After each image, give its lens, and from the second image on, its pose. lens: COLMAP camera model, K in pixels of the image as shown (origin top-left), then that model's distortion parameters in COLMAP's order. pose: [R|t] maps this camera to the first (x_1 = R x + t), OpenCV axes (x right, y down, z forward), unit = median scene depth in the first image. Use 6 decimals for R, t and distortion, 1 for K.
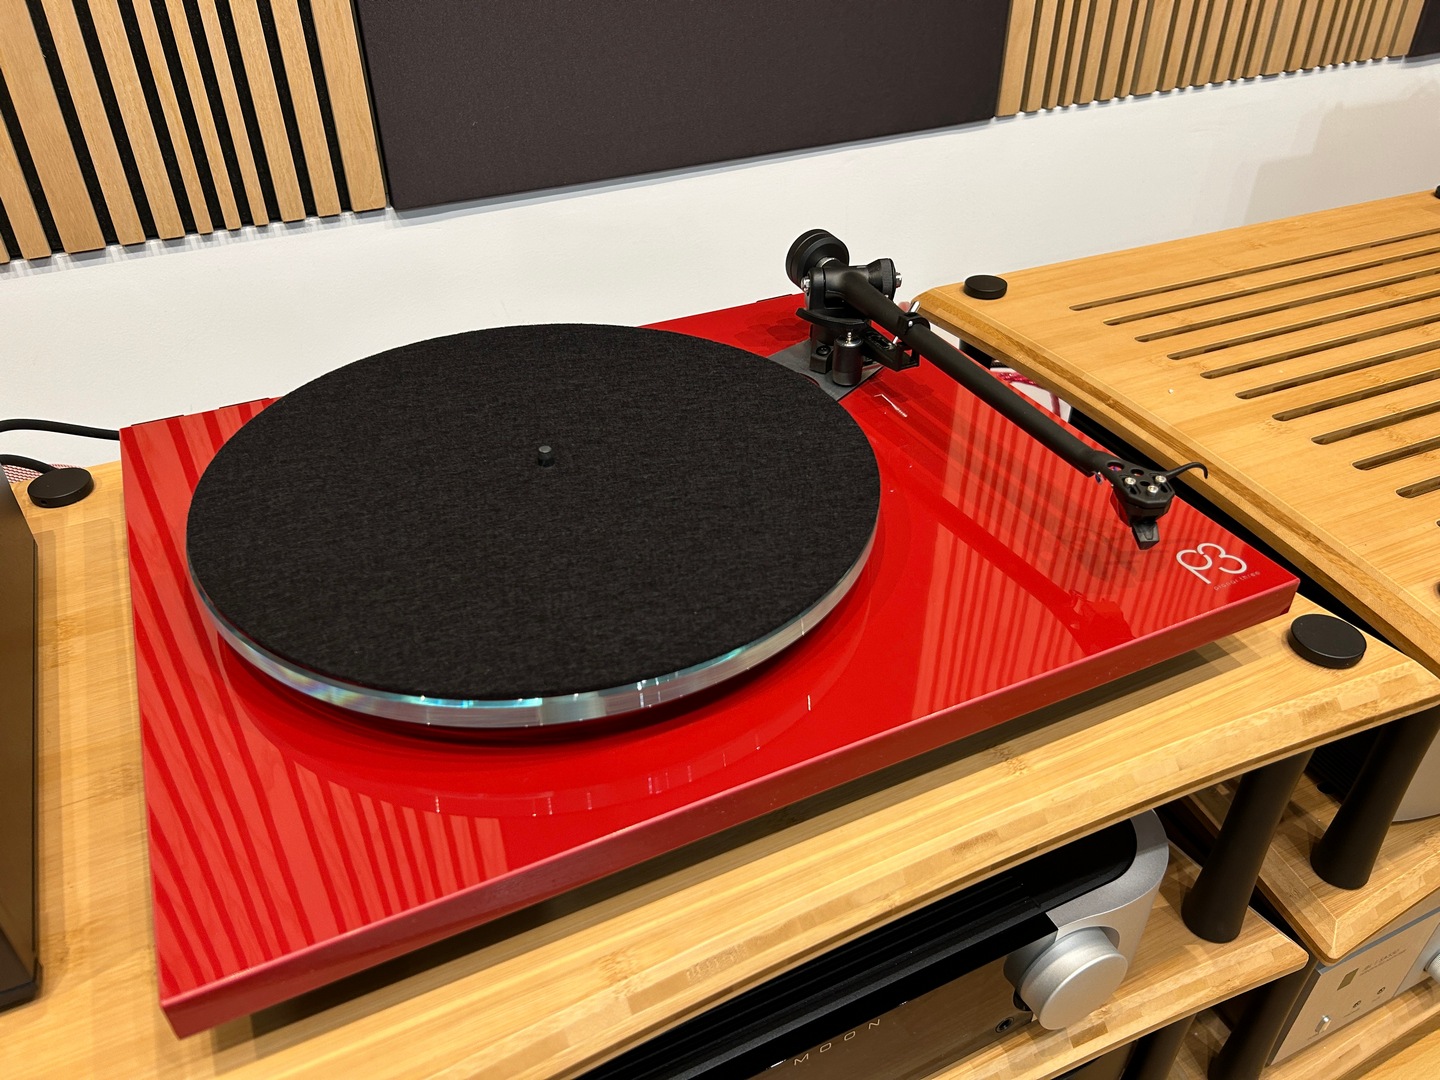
lens RADIAL K [[1117.0, 0, 719.0], [0, 1117.0, 549.9], [0, 0, 1]] dist [0.015537, -0.043713]
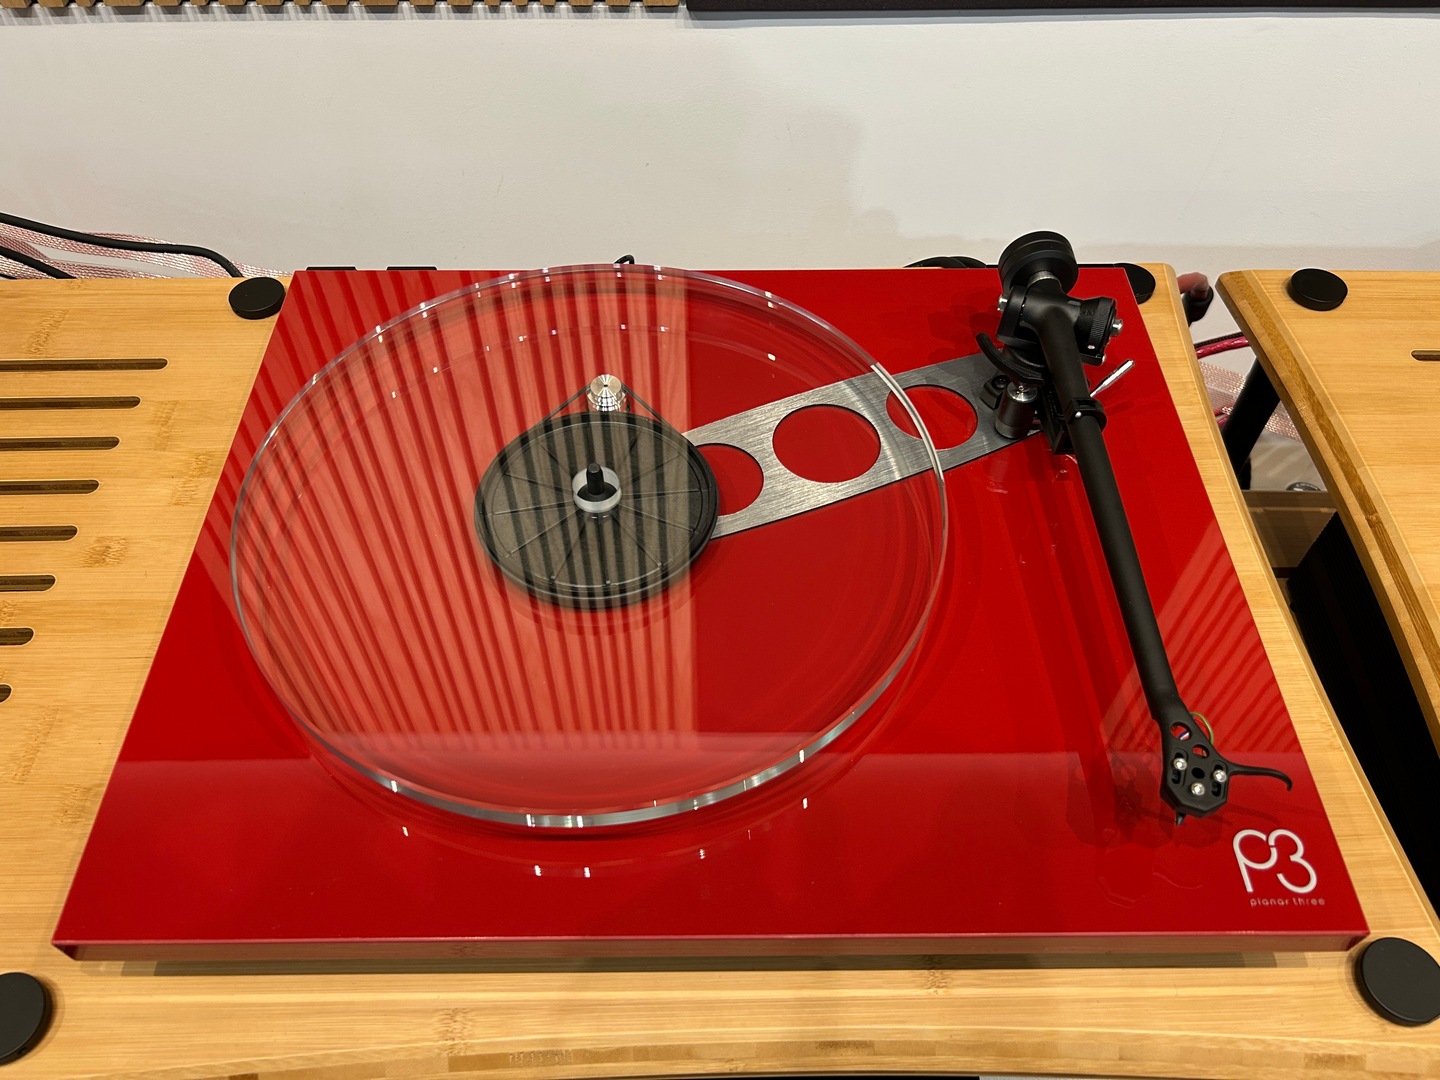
lens RADIAL K [[1117.0, 0, 711.8], [0, 1117.0, 536.4], [0, 0, 1]] dist [0.015537, -0.043713]
pose [[0.901895, 0.336803, -0.270461, 0.208876], [-0.248783, 0.916873, 0.312170, -0.357675], [0.353118, -0.214259, 0.910714, 0.161145]]
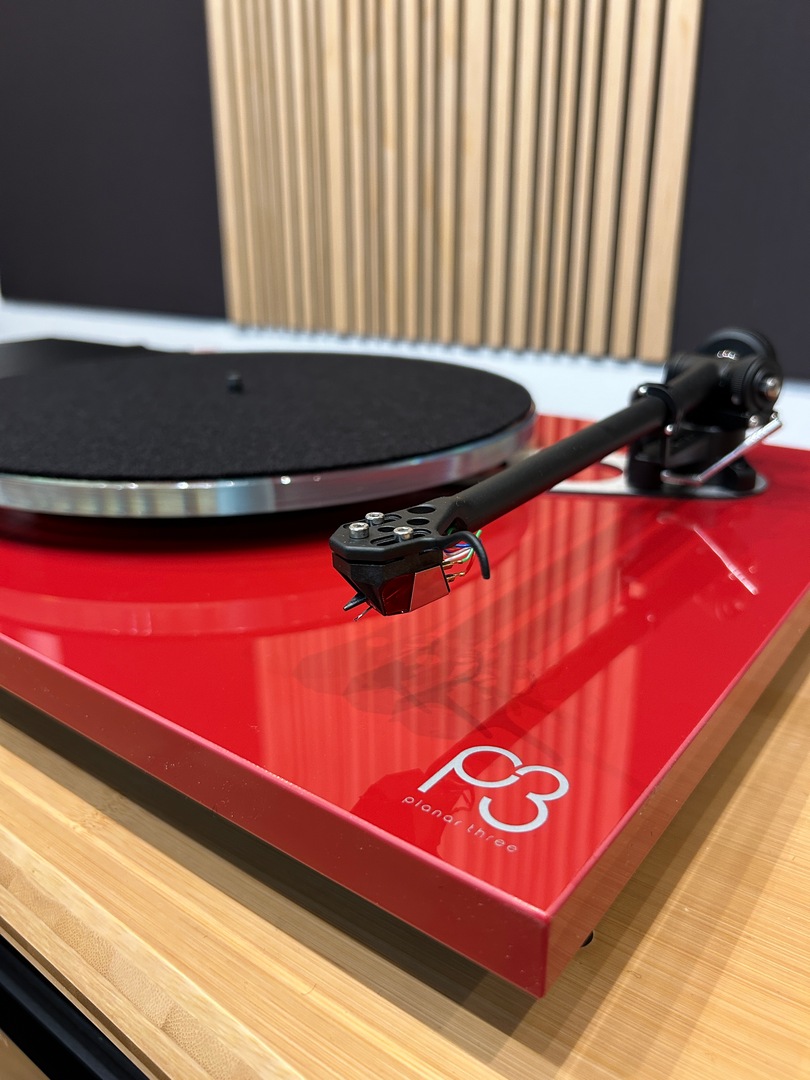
lens RADIAL K [[837.7, 0, 401.0], [0, 837.7, 543.2], [0, 0, 1]] dist [0.015537, -0.043713]
pose [[0.451392, 0.310853, -0.836430, 0.683423], [-0.520095, 0.853330, 0.036457, -0.068009], [0.725084, 0.418567, 0.546859, 0.728591]]
